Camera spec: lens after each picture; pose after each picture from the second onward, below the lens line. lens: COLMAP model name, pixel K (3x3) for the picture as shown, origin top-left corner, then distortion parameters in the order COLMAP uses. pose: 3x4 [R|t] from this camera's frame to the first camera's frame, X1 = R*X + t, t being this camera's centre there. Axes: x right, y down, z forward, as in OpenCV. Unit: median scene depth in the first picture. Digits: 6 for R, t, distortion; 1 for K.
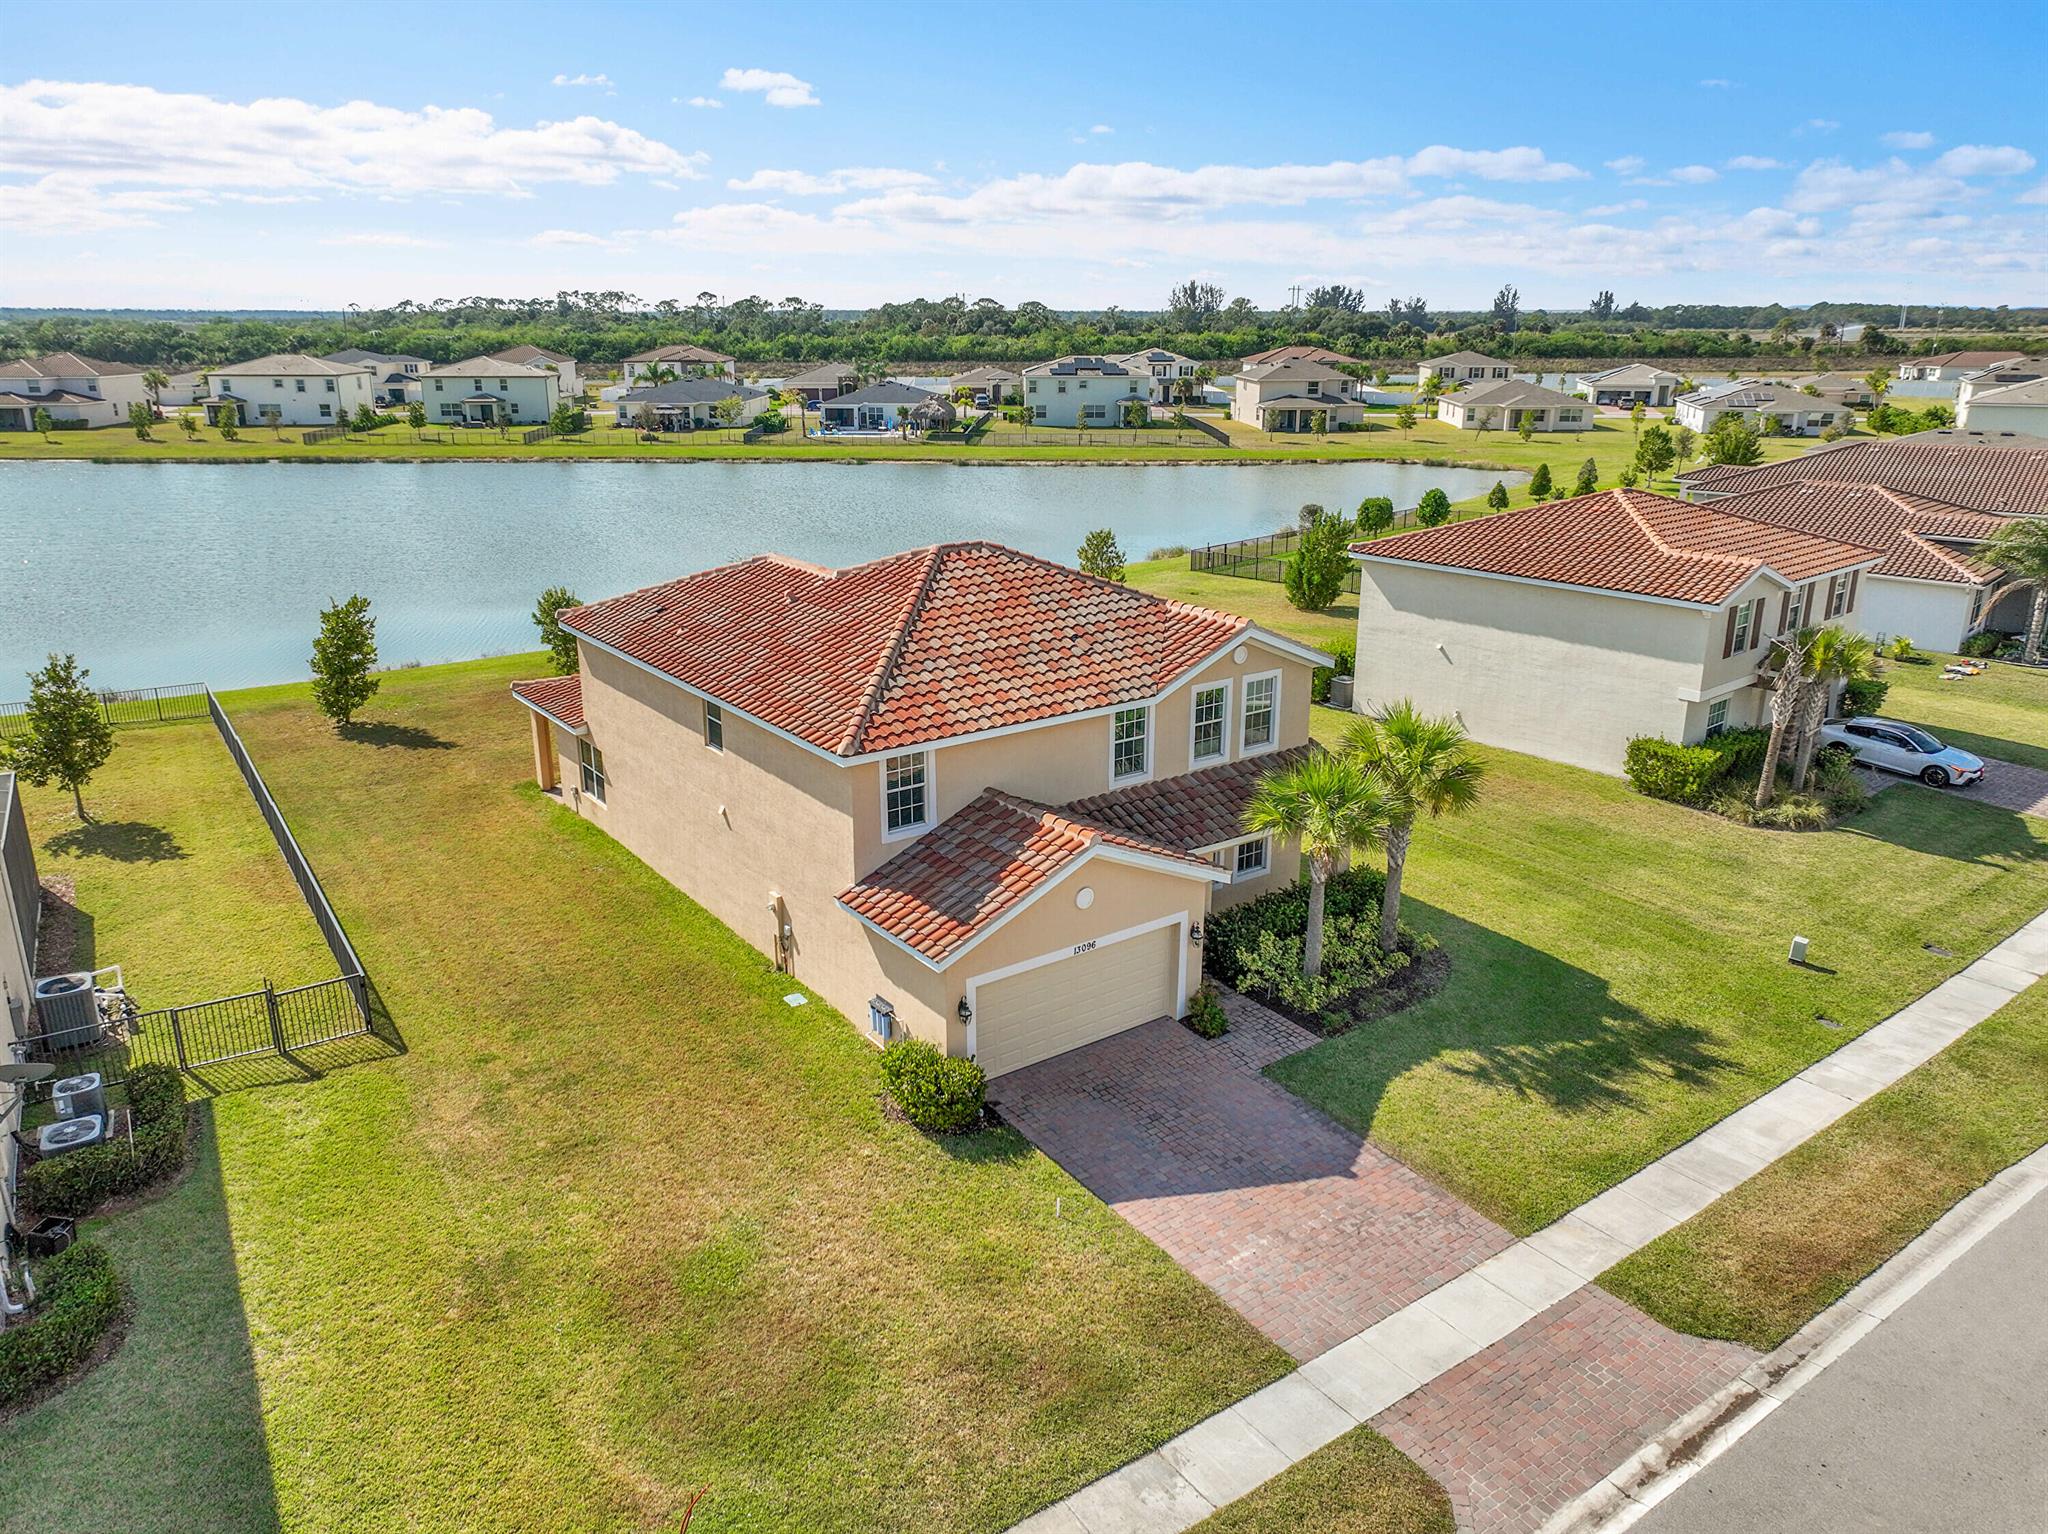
lens RADIAL K [[1432.9, 0, 1024.0], [0, 1432.9, 767.0], [0, 0, 1]] dist [0.003003, 0.010474]
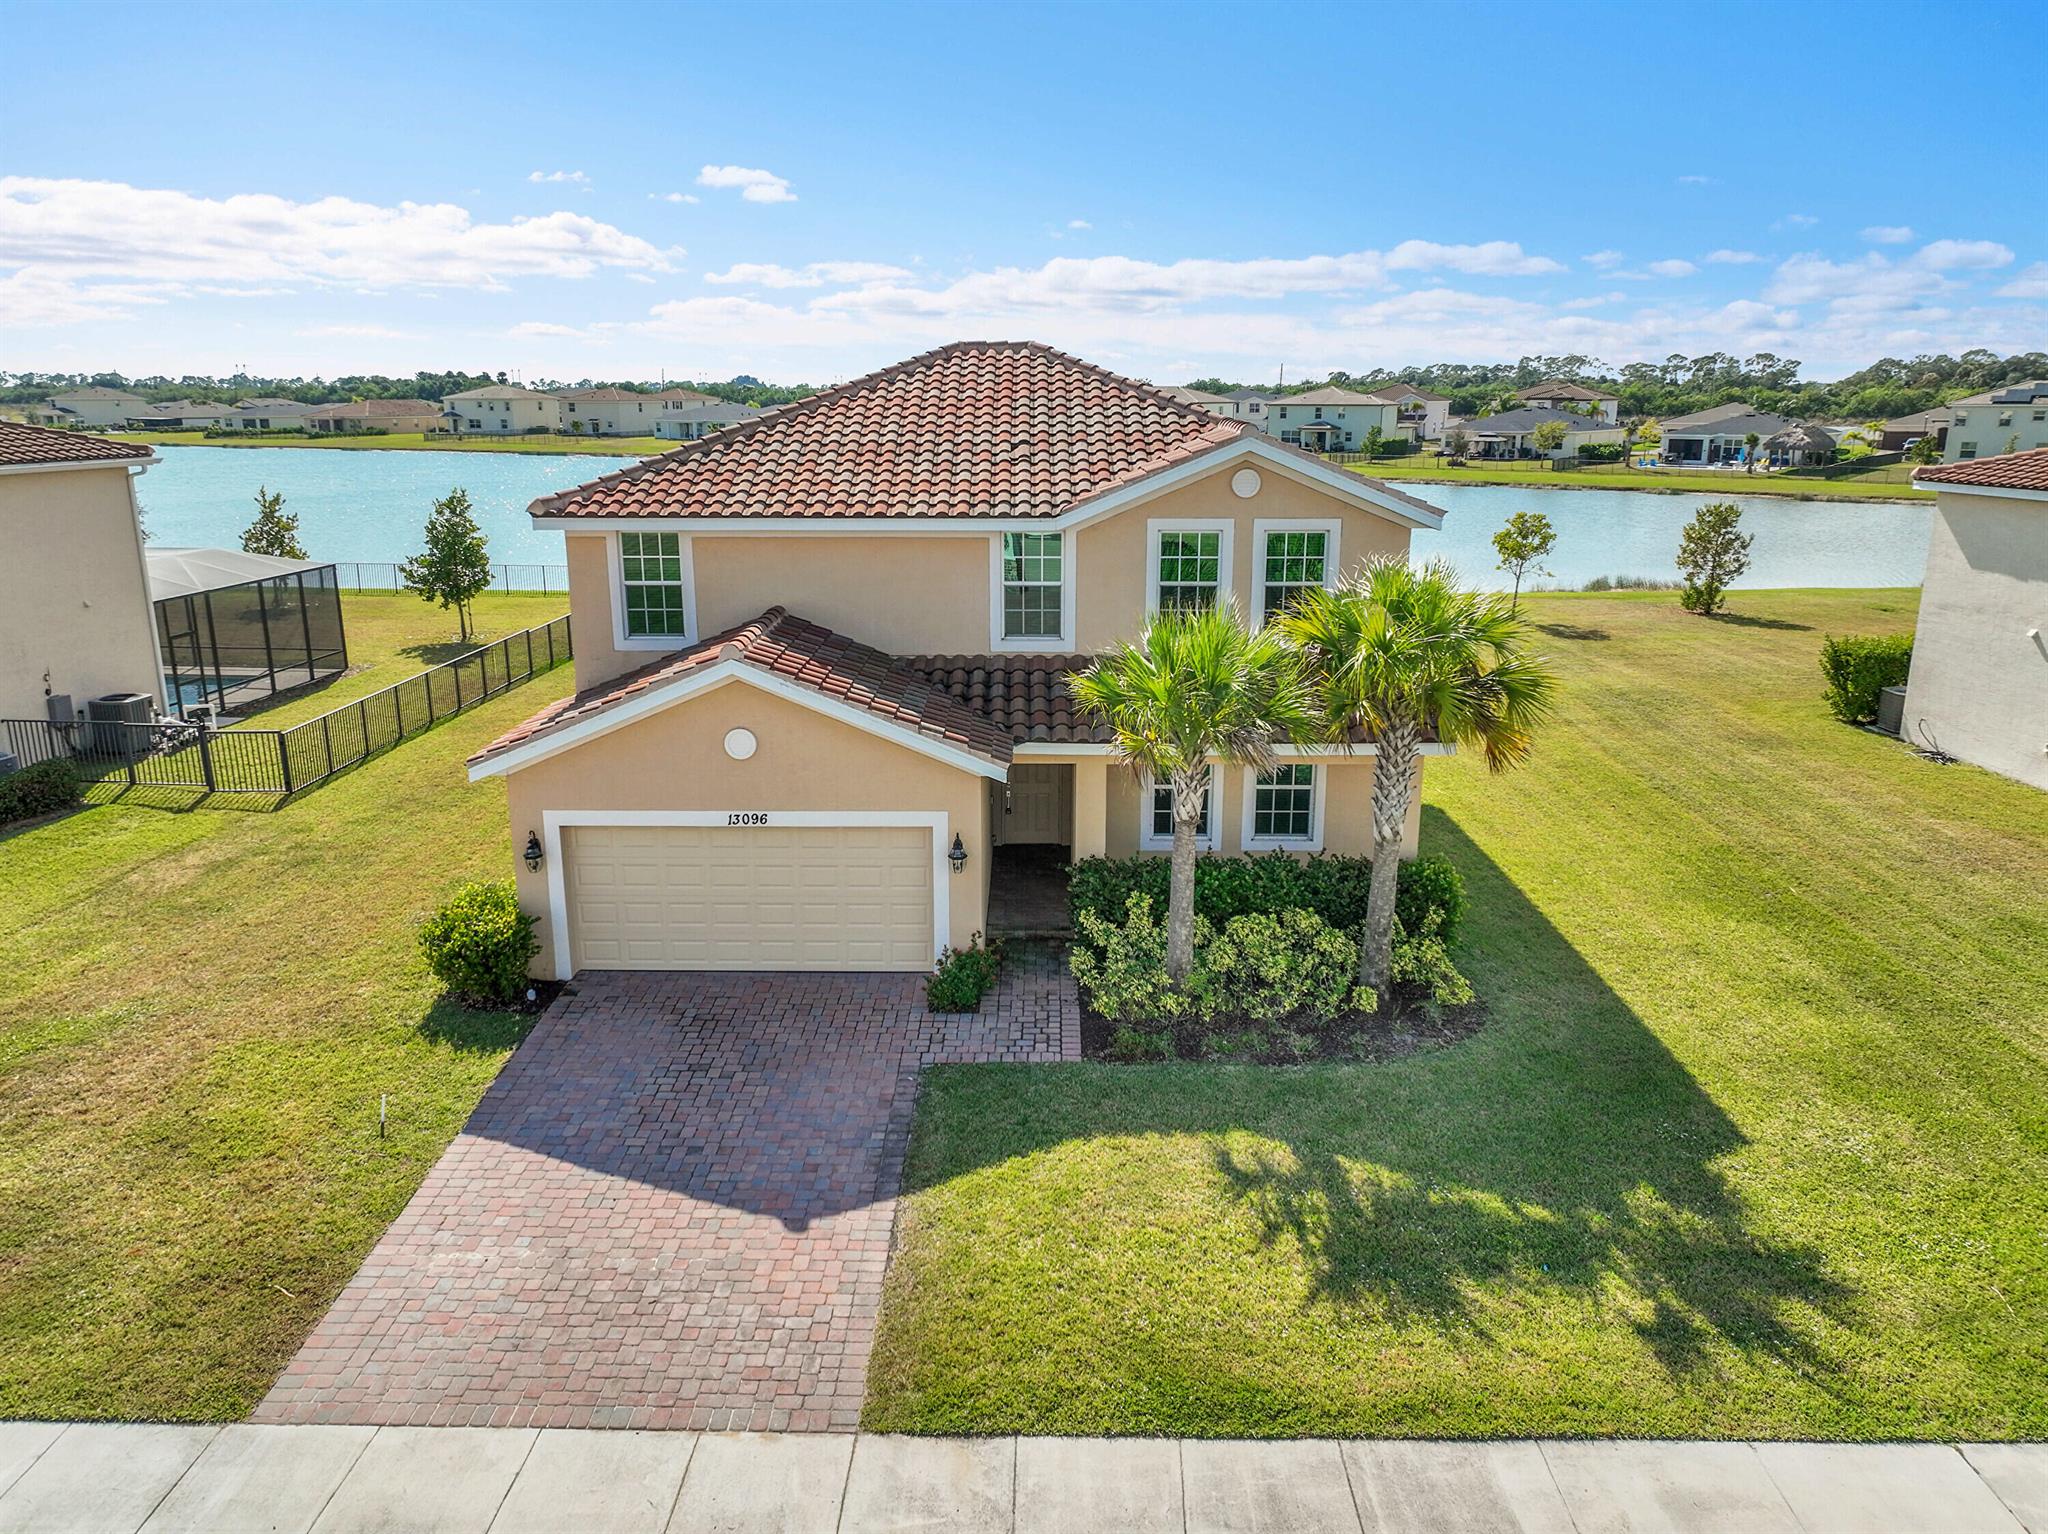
lens RADIAL K [[1432.9, 0, 1024.0], [0, 1432.9, 767.0], [0, 0, 1]] dist [0.003003, 0.010474]
pose [[0.801041, 0.150793, -0.579305, 0.506320], [-0.179182, 0.983781, 0.008312, 0.065564], [0.571163, 0.097143, 0.815068, 0.466097]]
